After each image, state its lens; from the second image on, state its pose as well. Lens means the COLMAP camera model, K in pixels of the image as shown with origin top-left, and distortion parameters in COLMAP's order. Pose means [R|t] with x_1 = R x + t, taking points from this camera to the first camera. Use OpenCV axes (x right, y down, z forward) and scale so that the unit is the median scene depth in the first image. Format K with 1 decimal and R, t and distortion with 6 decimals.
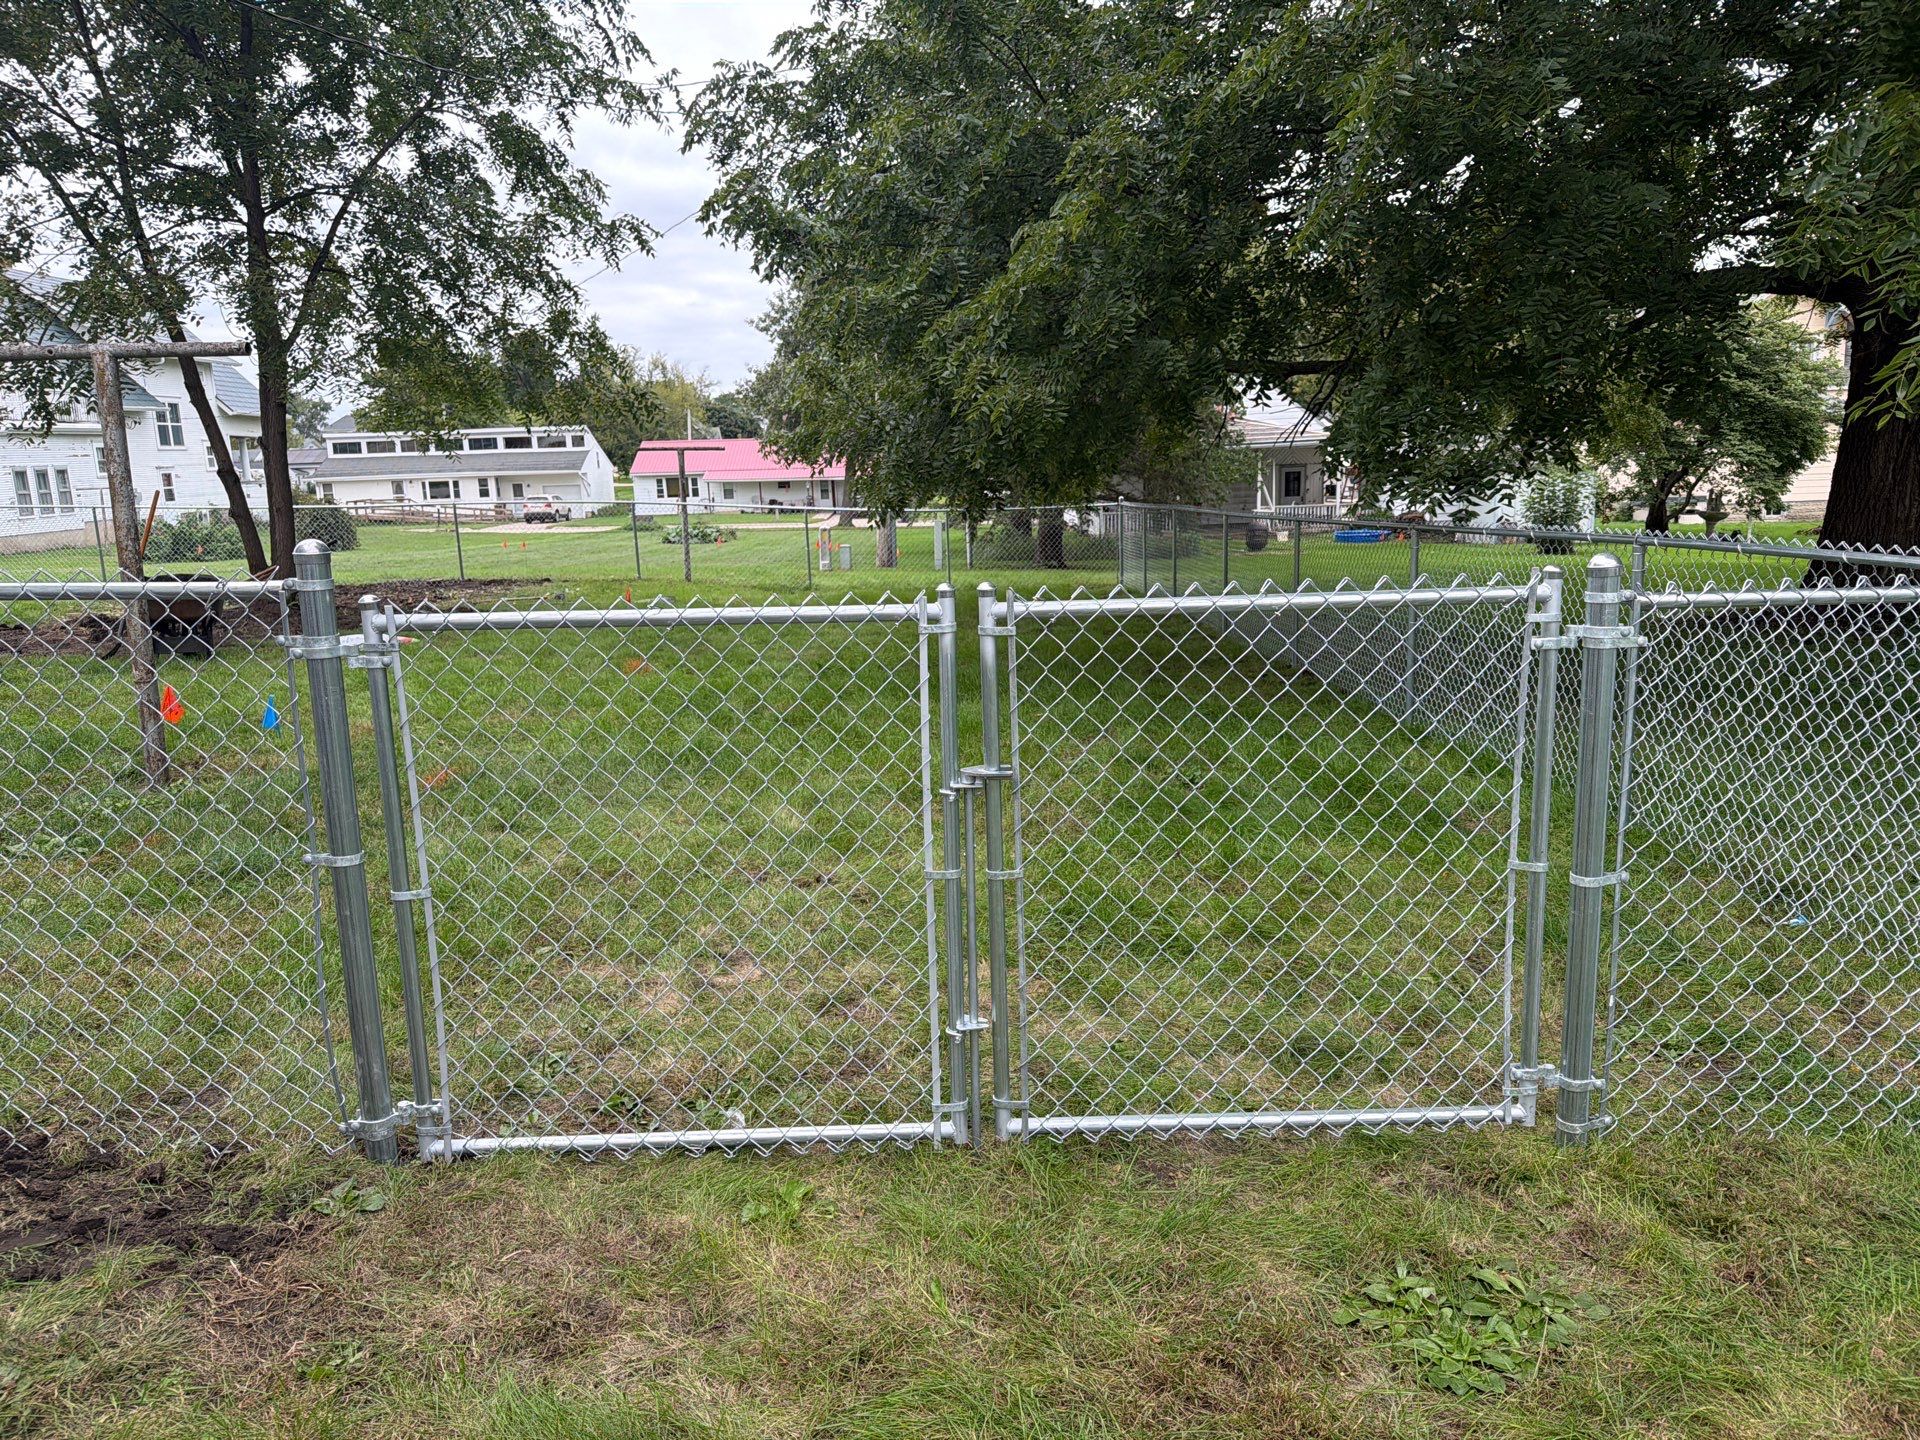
lens RADIAL K [[1339.9, 0, 974.2], [0, 1339.9, 698.1], [0, 0, 1]] dist [0.091664, -0.145181]
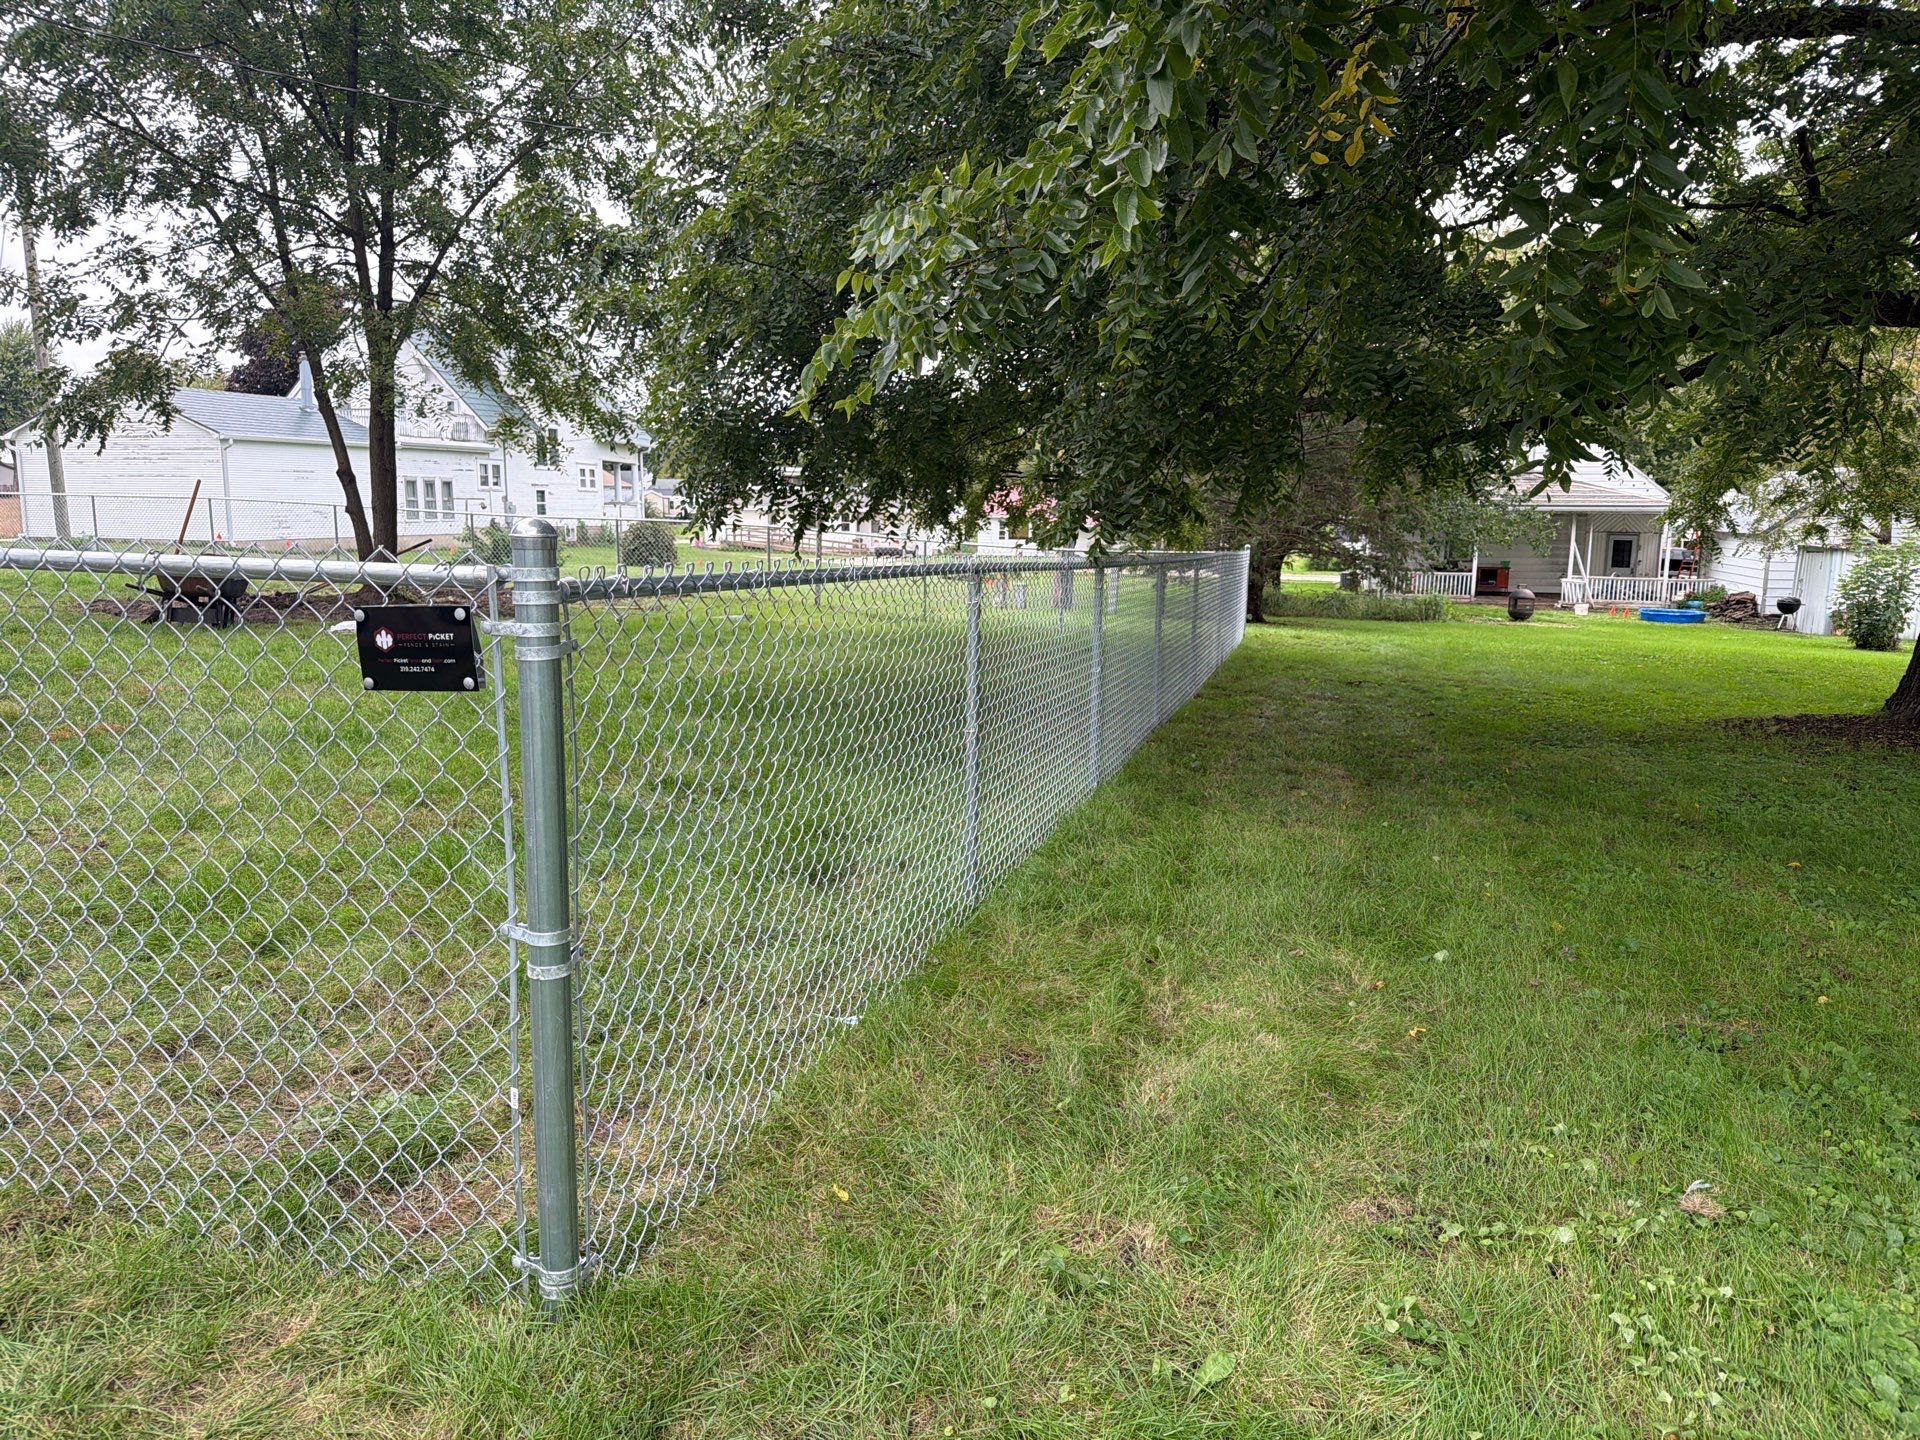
lens RADIAL K [[1344.6, 0, 975.2], [0, 1344.6, 738.0], [0, 0, 1]] dist [0.080157, -0.113432]
pose [[0.960992, 0.096215, -0.259303, 0.234104], [-0.098812, 0.995102, 0.003032, -0.004490], [0.258324, 0.022708, 0.965791, 0.057781]]
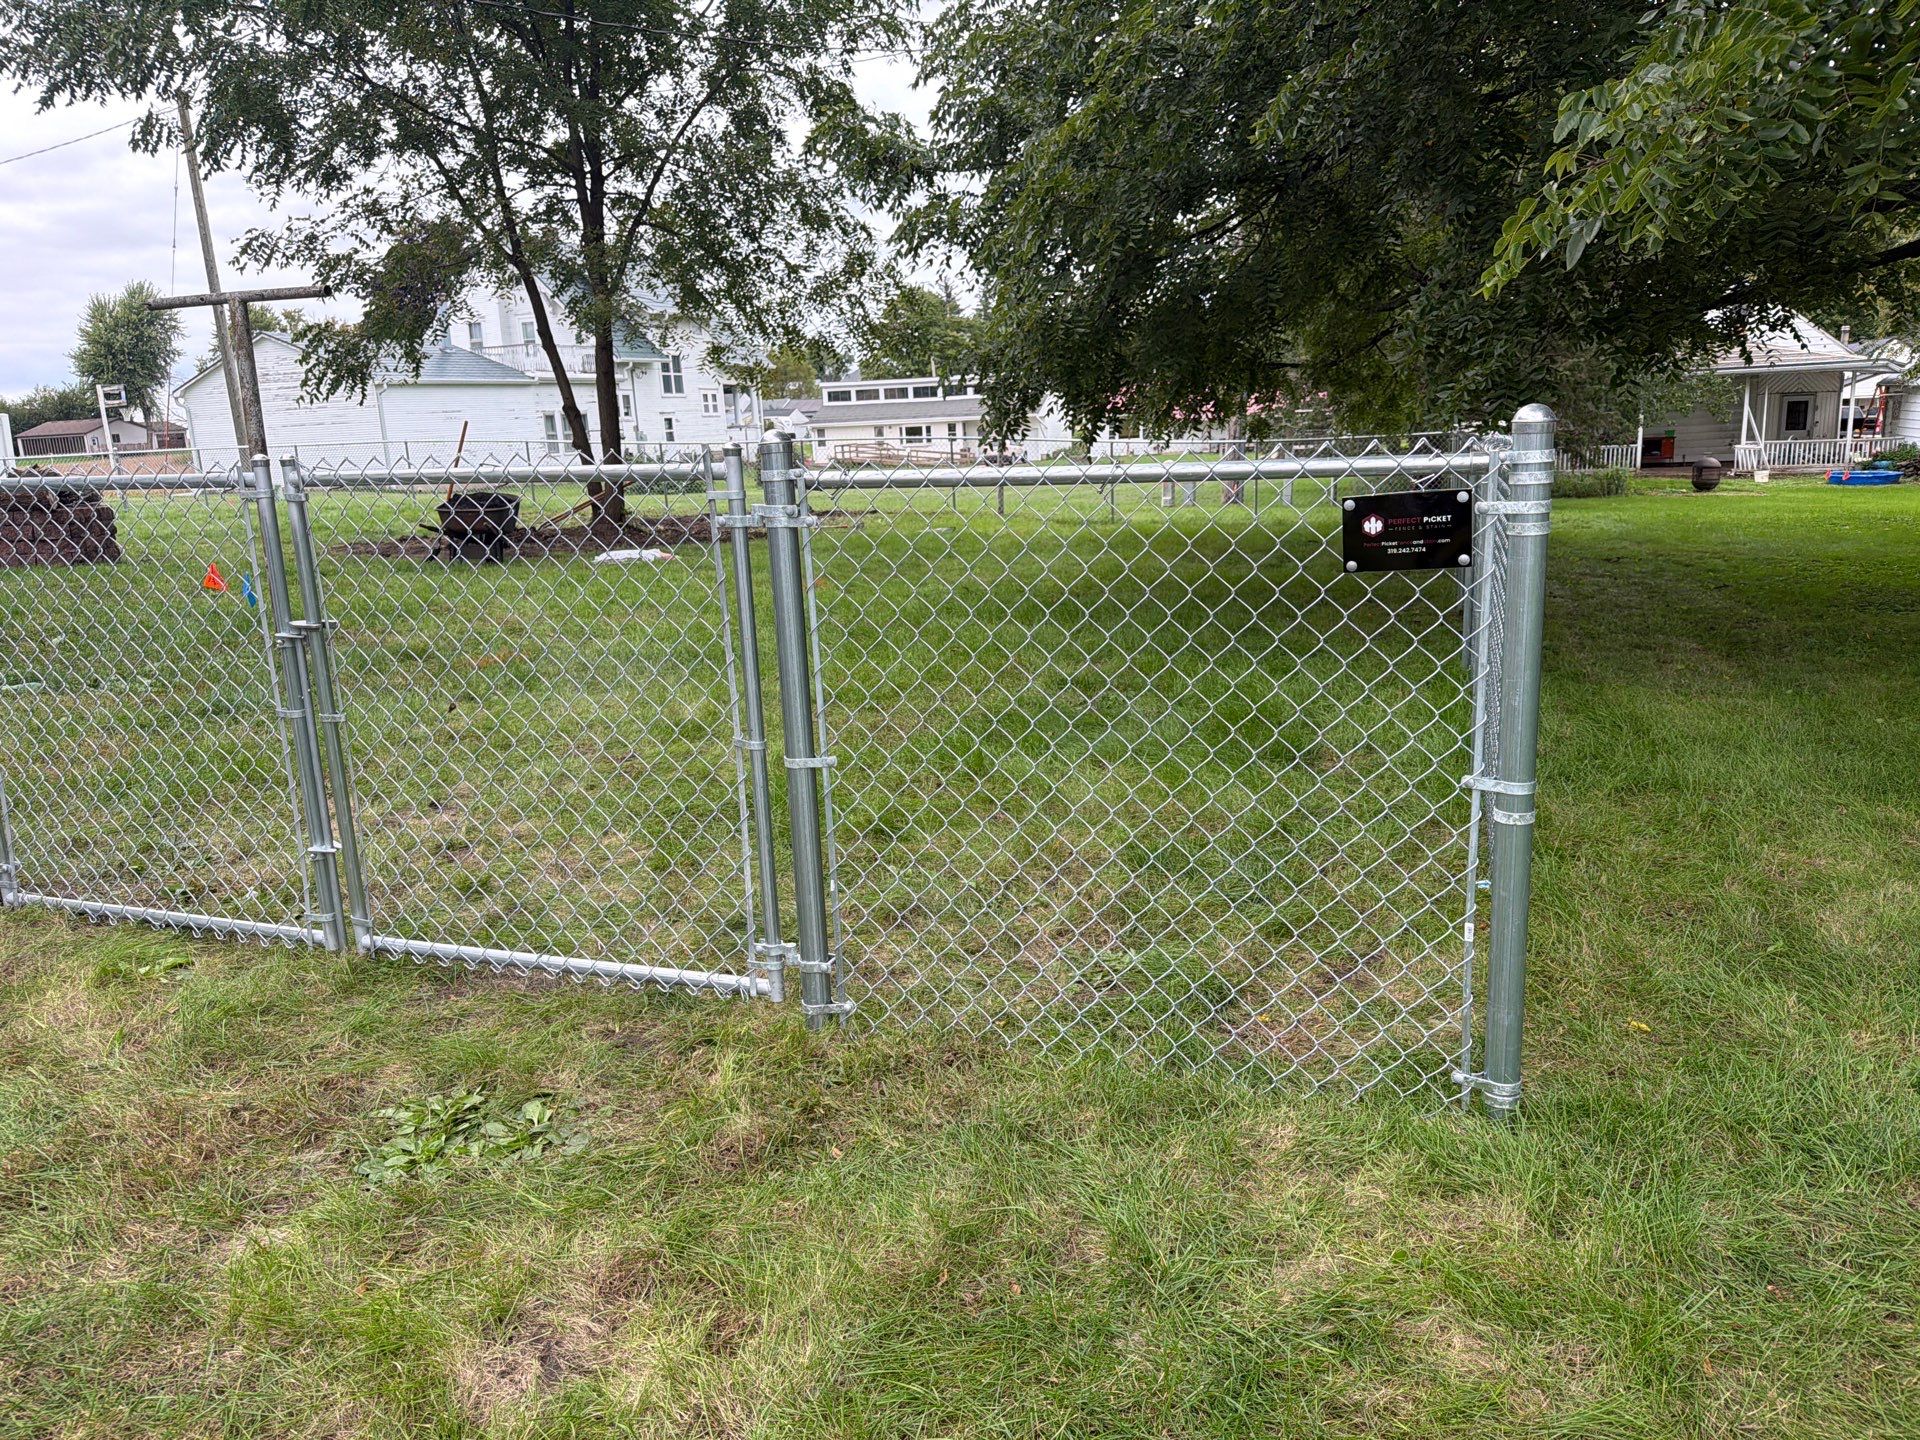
lens RADIAL K [[1350.2, 0, 971.9], [0, 1350.2, 725.2], [0, 0, 1]] dist [0.043206, -0.051862]
pose [[0.940588, 0.071642, -0.331906, 0.155985], [-0.052241, 0.996383, 0.067024, 0.005676], [0.335507, -0.045703, 0.940928, 0.017726]]
